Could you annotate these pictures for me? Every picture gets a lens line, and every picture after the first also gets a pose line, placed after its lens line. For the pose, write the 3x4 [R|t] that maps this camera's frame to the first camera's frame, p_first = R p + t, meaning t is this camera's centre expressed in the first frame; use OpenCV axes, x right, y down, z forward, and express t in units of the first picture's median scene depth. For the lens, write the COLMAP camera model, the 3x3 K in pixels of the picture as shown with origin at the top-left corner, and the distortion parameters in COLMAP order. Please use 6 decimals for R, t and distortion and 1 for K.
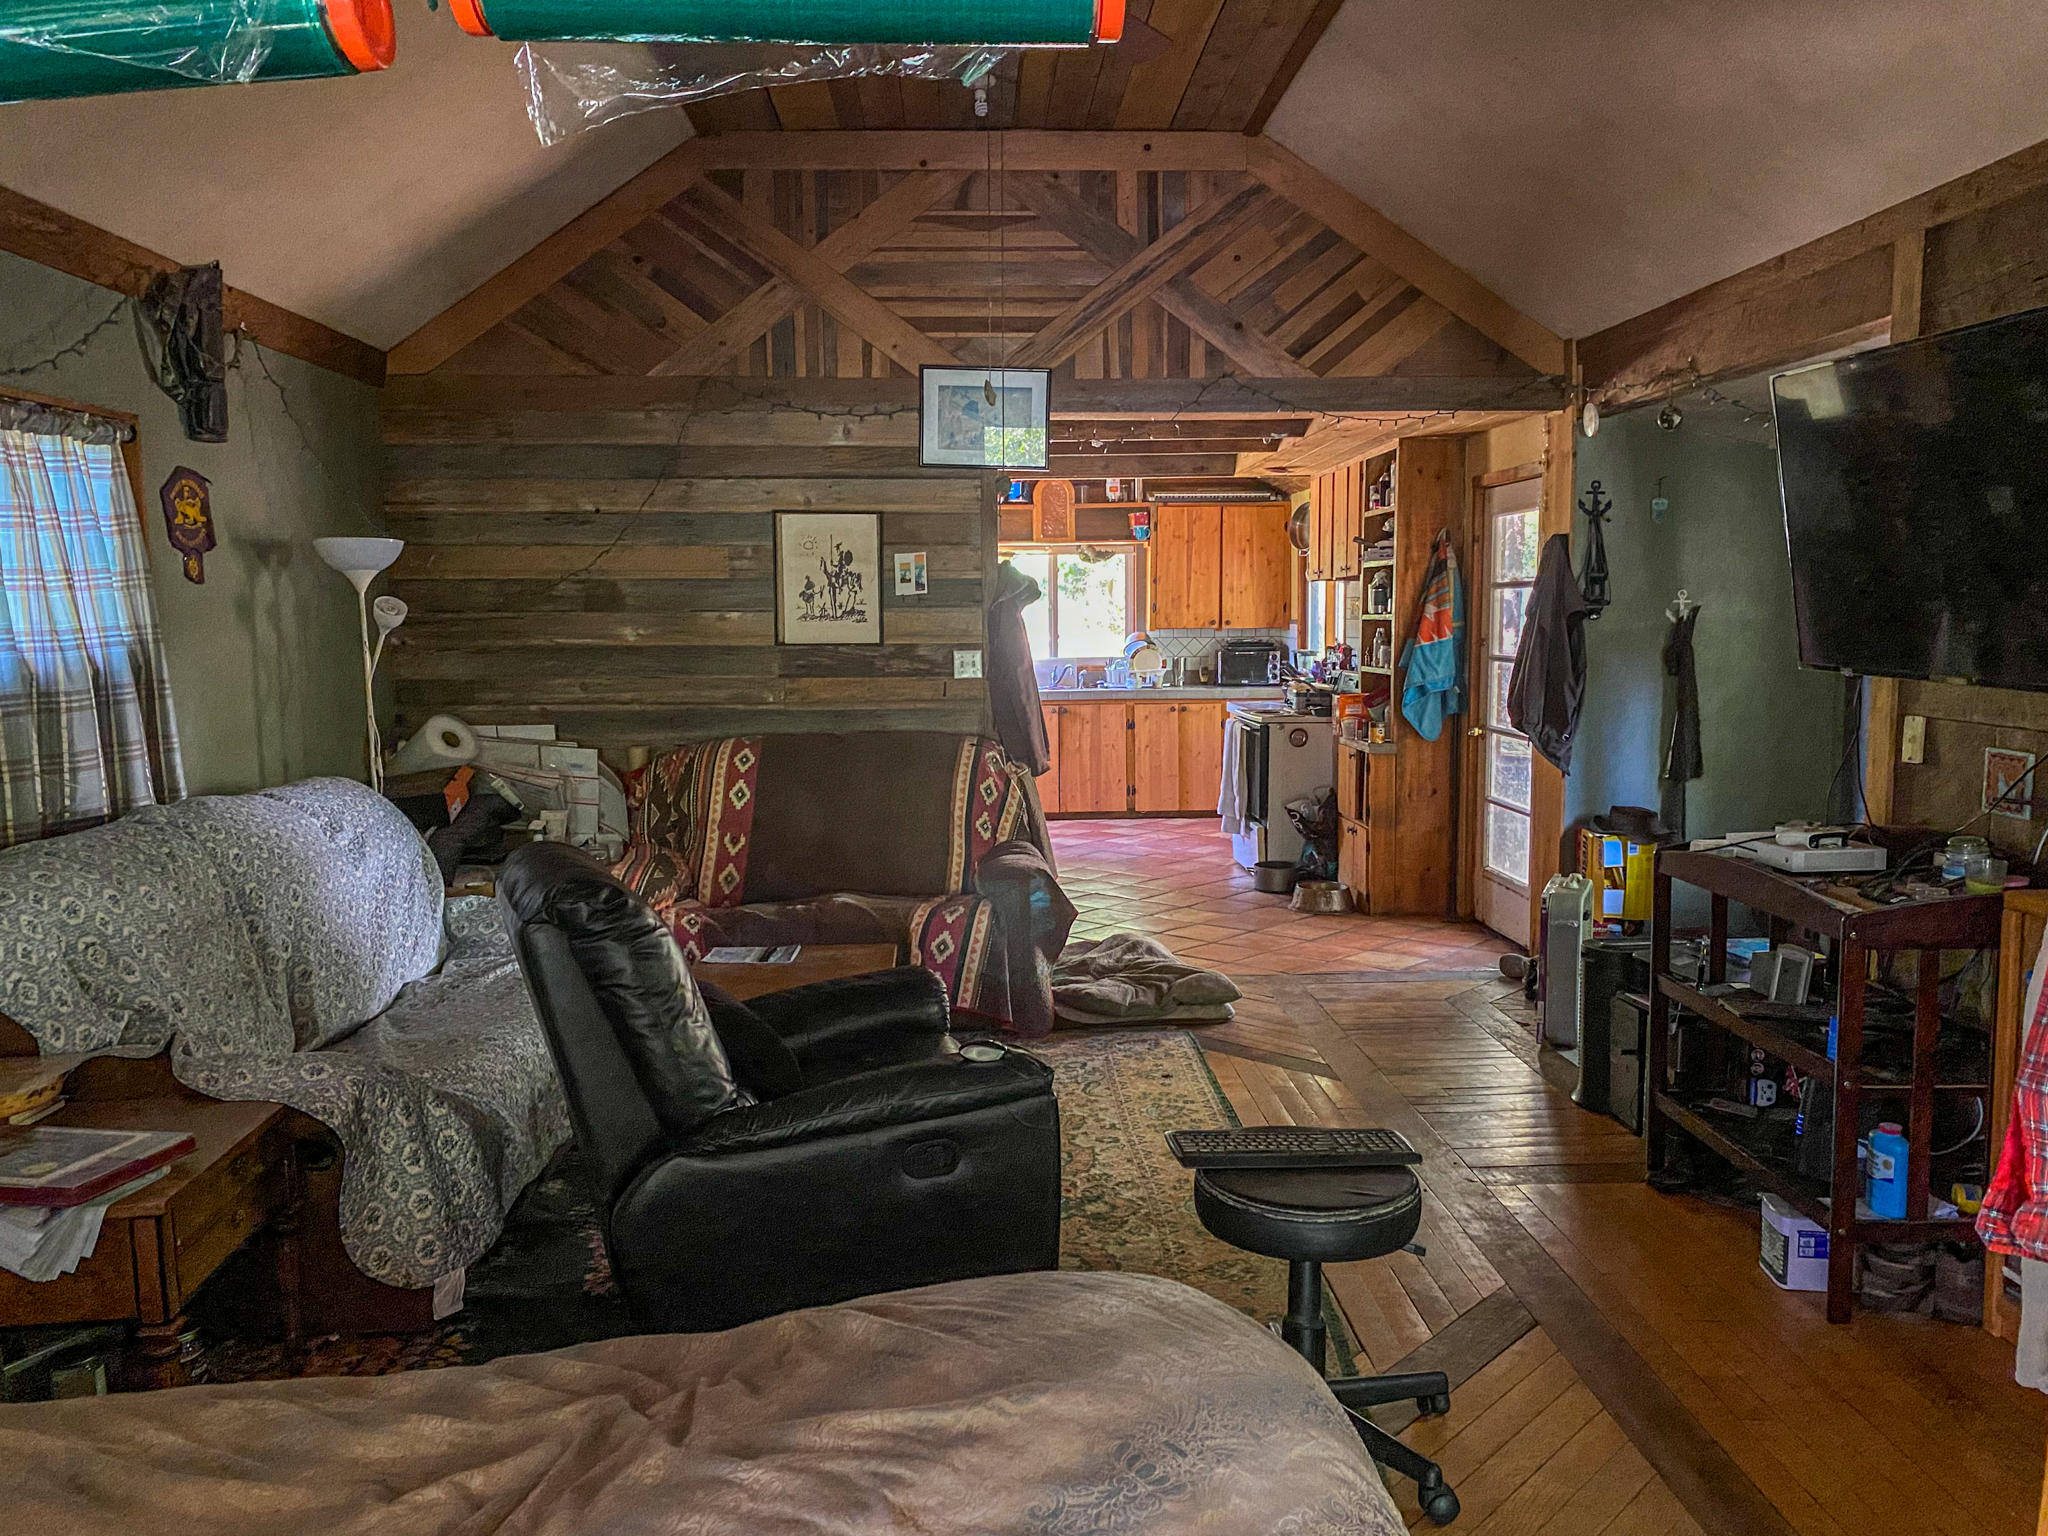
lens RADIAL K [[1570.2, 0, 1012.5], [0, 1570.2, 759.0], [0, 0, 1]] dist [0.114331, -0.143830]
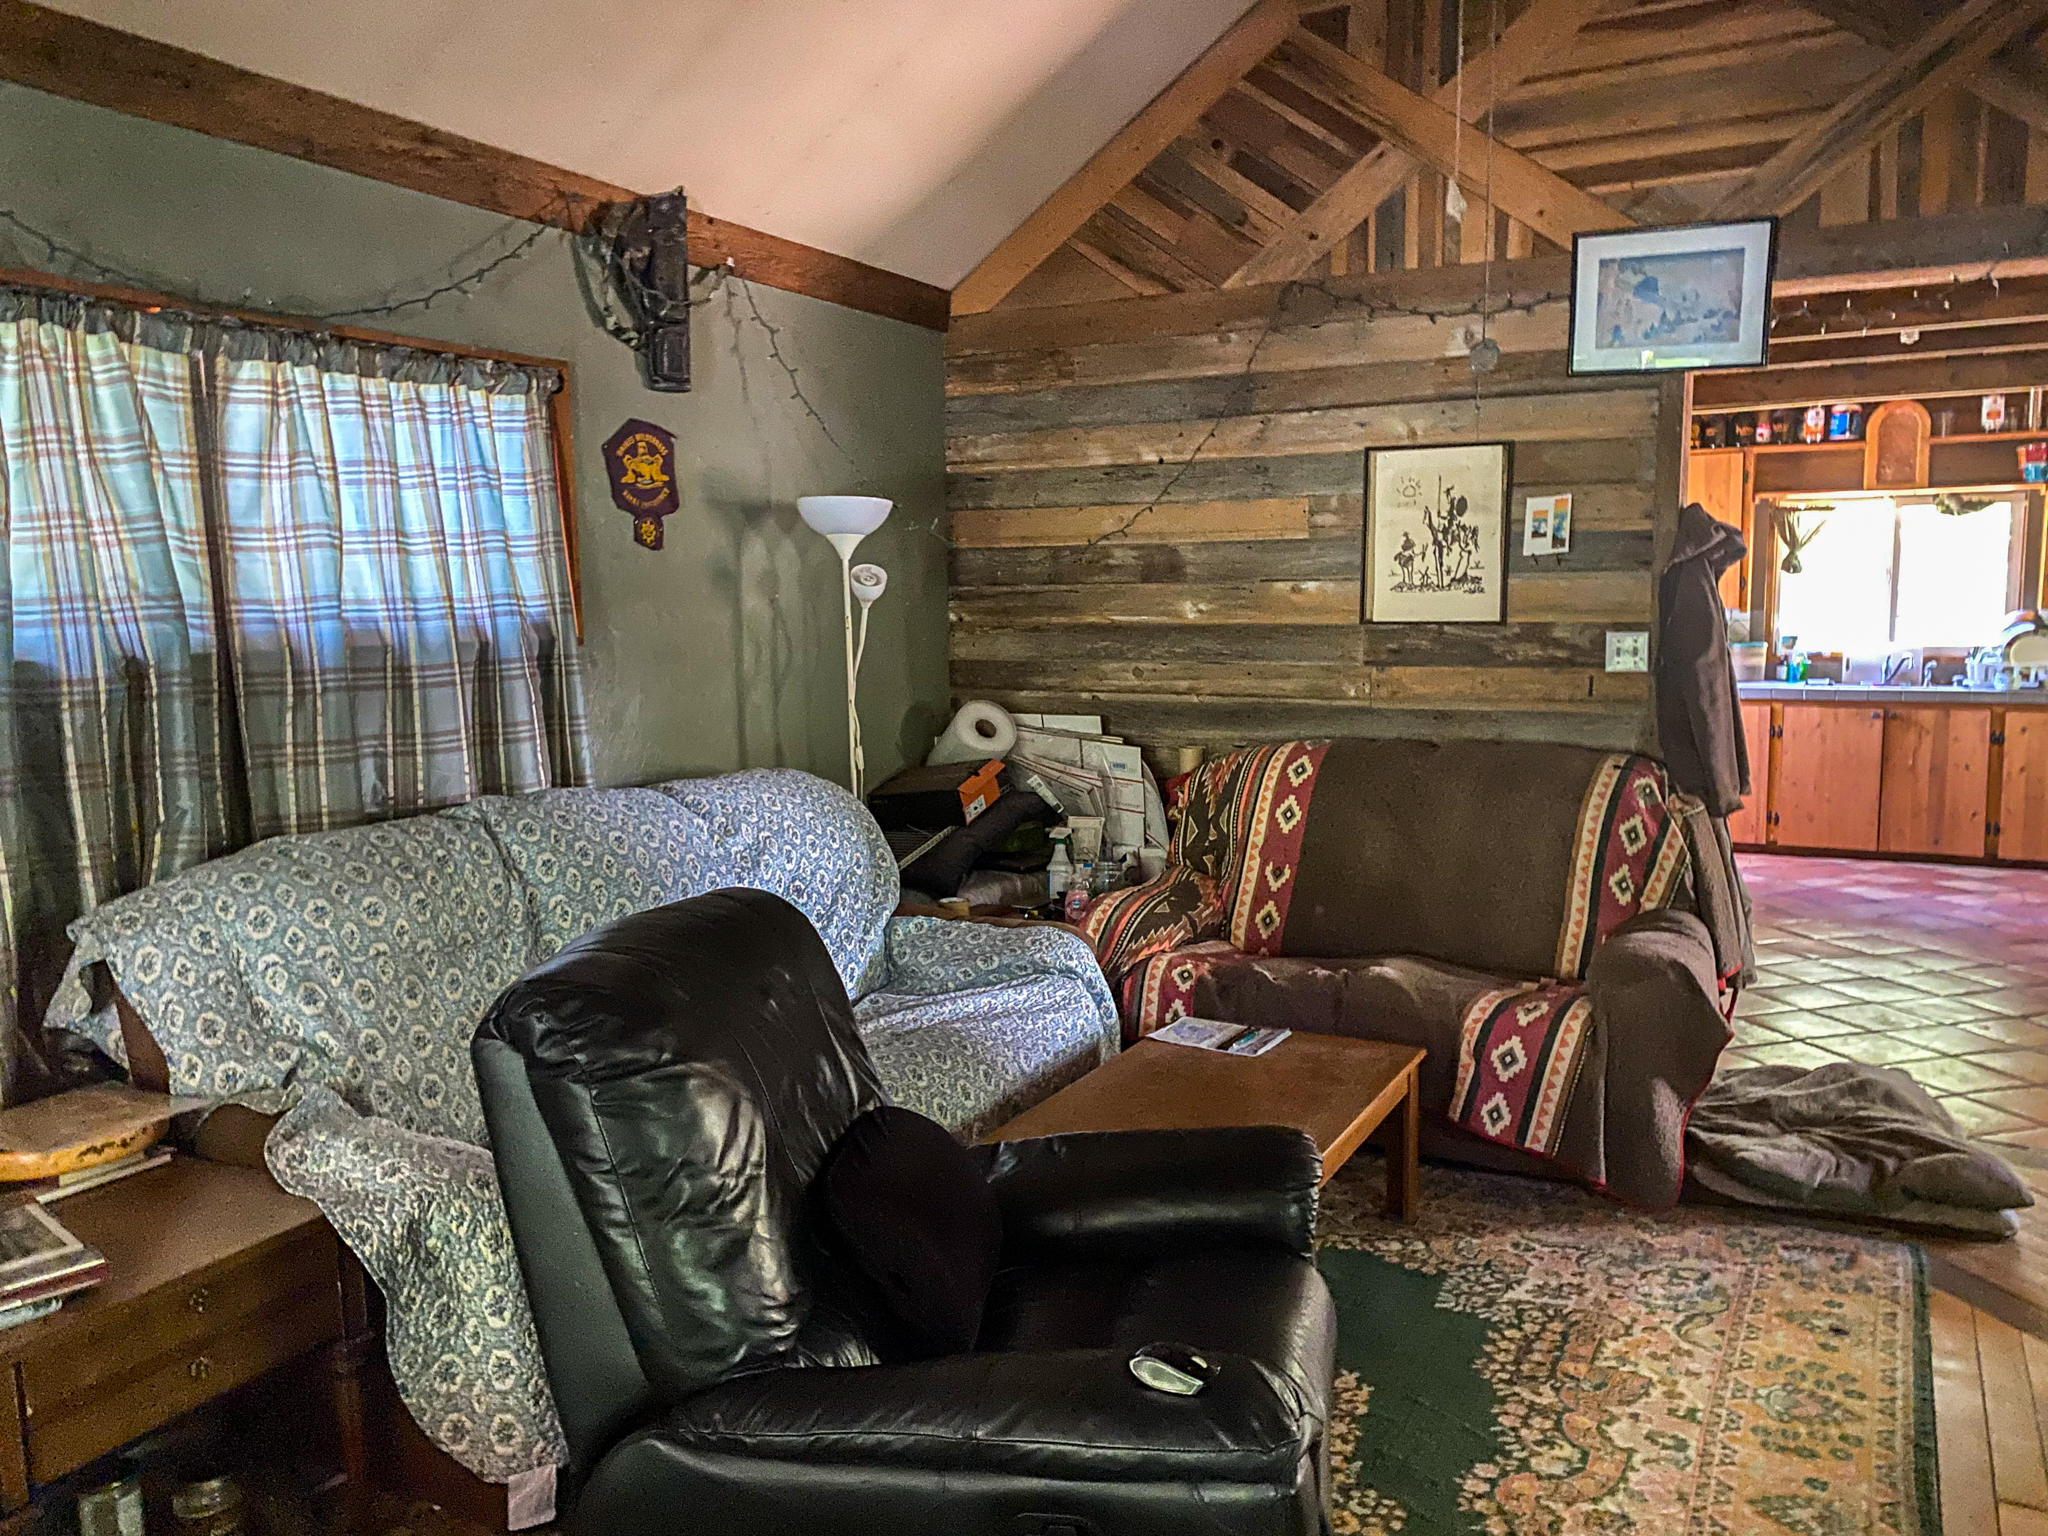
lens RADIAL K [[1582.5, 0, 1024.0], [0, 1582.5, 768.0], [0, 0, 1]] dist [0.023236, -0.003643]
pose [[0.864759, 0.056257, -0.499027, 0.100074], [-0.047112, 0.998411, 0.030913, -0.017988], [0.499973, -0.003222, 0.866035, 0.251511]]
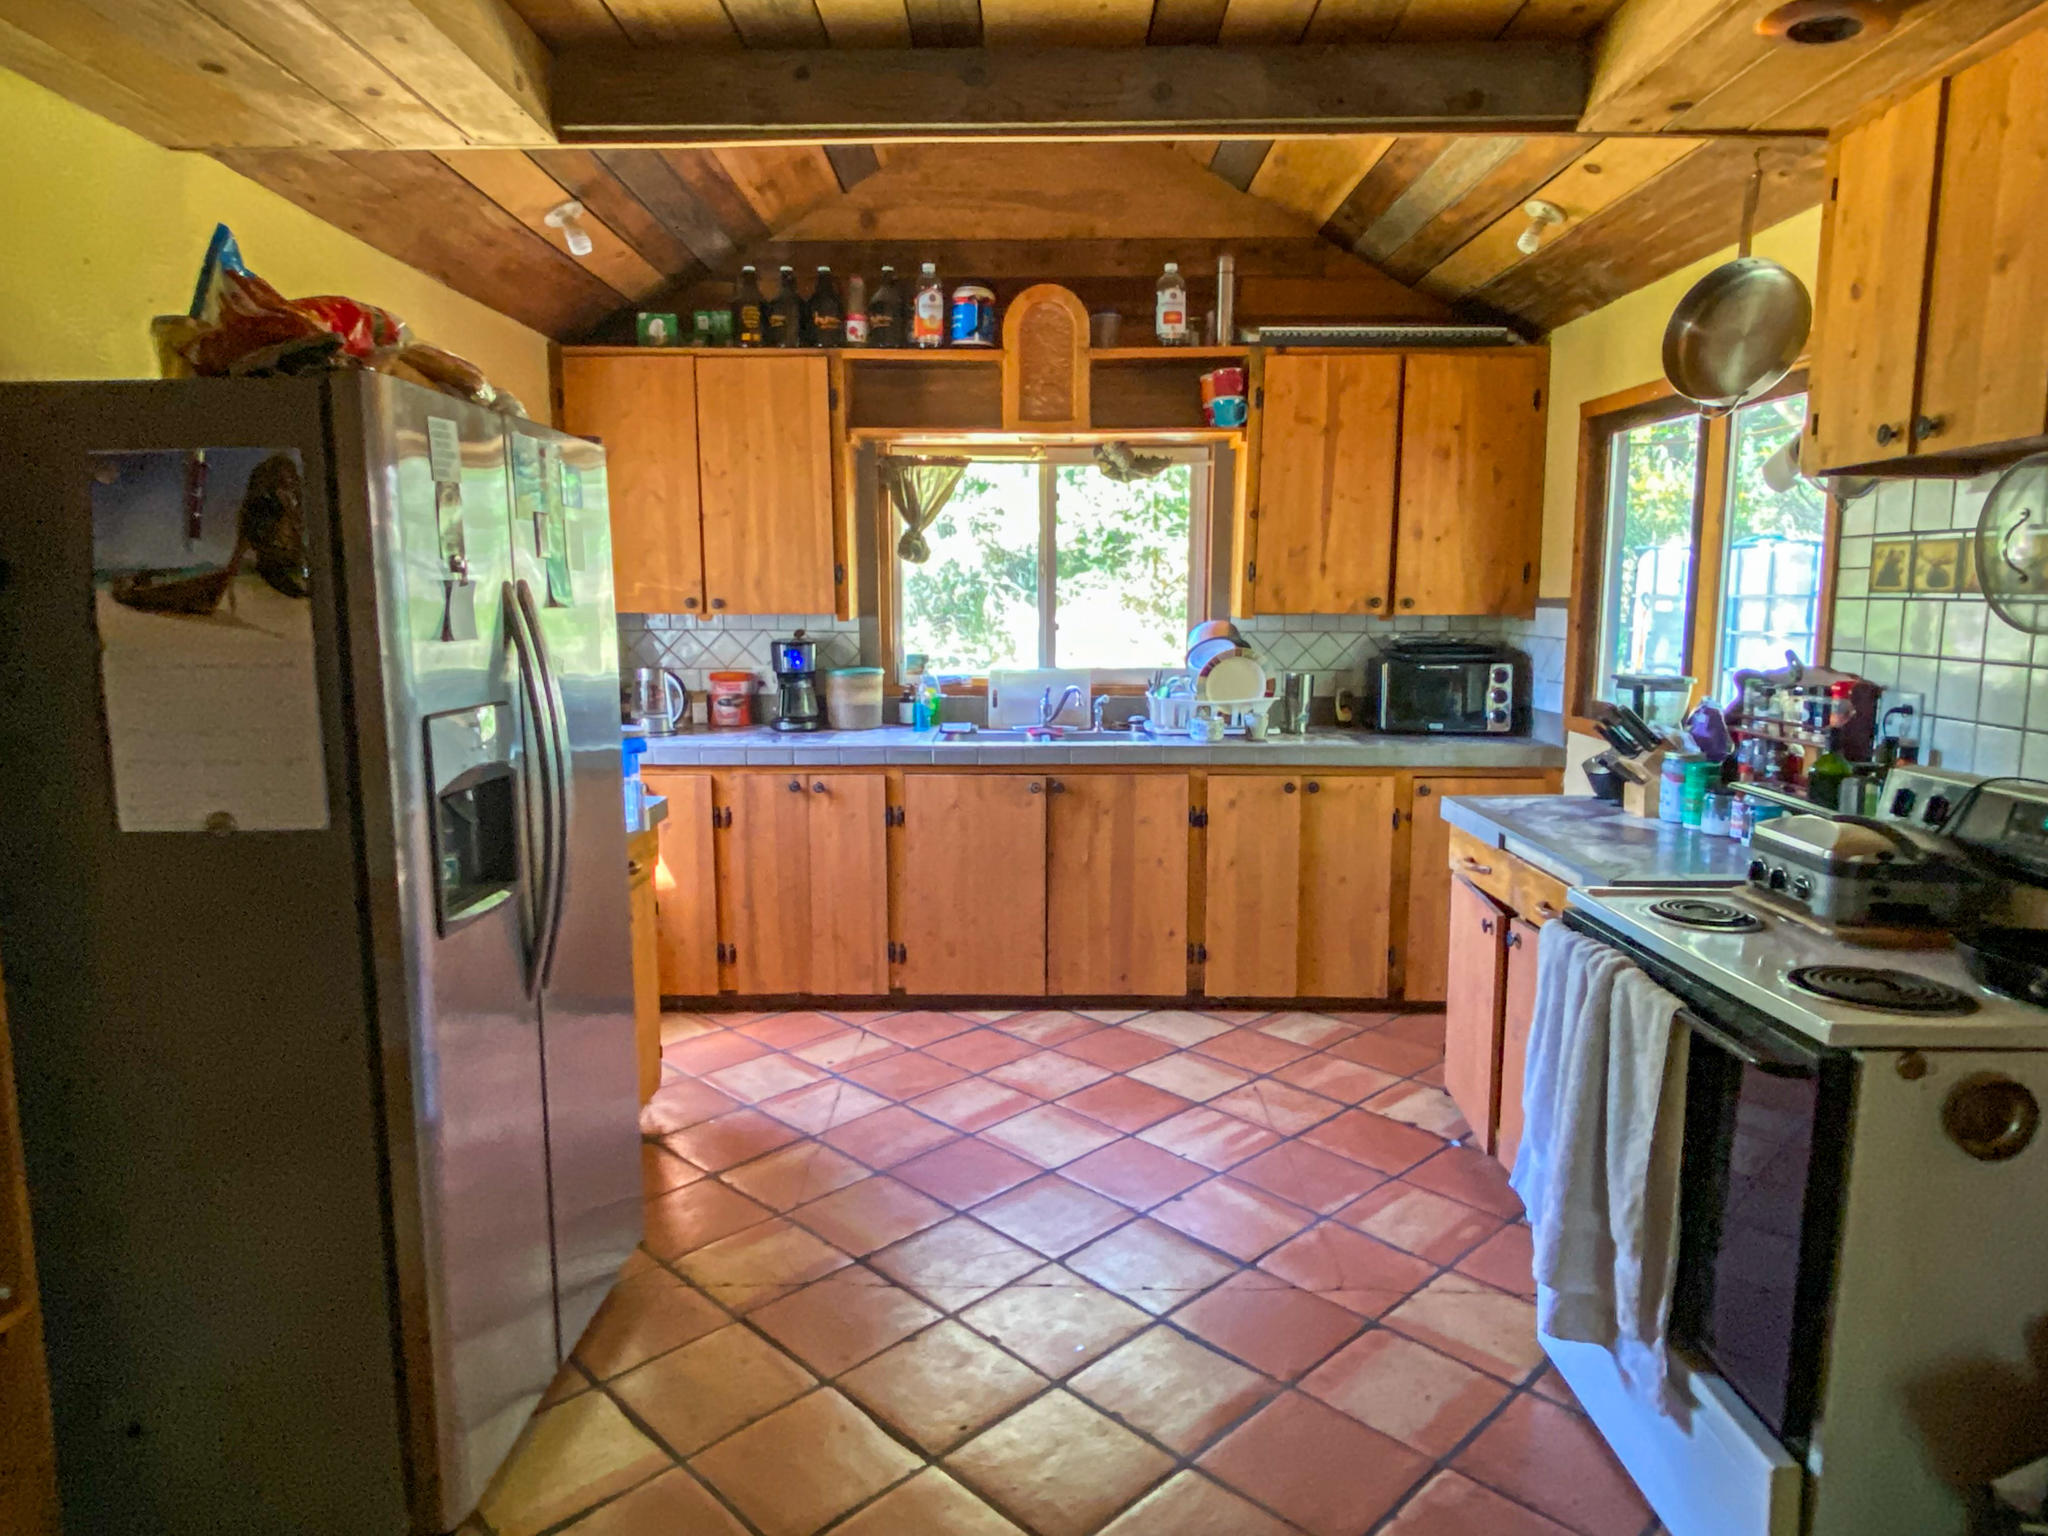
lens RADIAL K [[1254.6, 0, 1024.0], [0, 1254.6, 768.0], [0, 0, 1]] dist [0.088599, 0.000037]
pose [[0.999083, 0.017029, -0.039285, 0.068022], [-0.015289, 0.998906, 0.044193, -0.095956], [0.039995, -0.043552, 0.998250, 1.130555]]
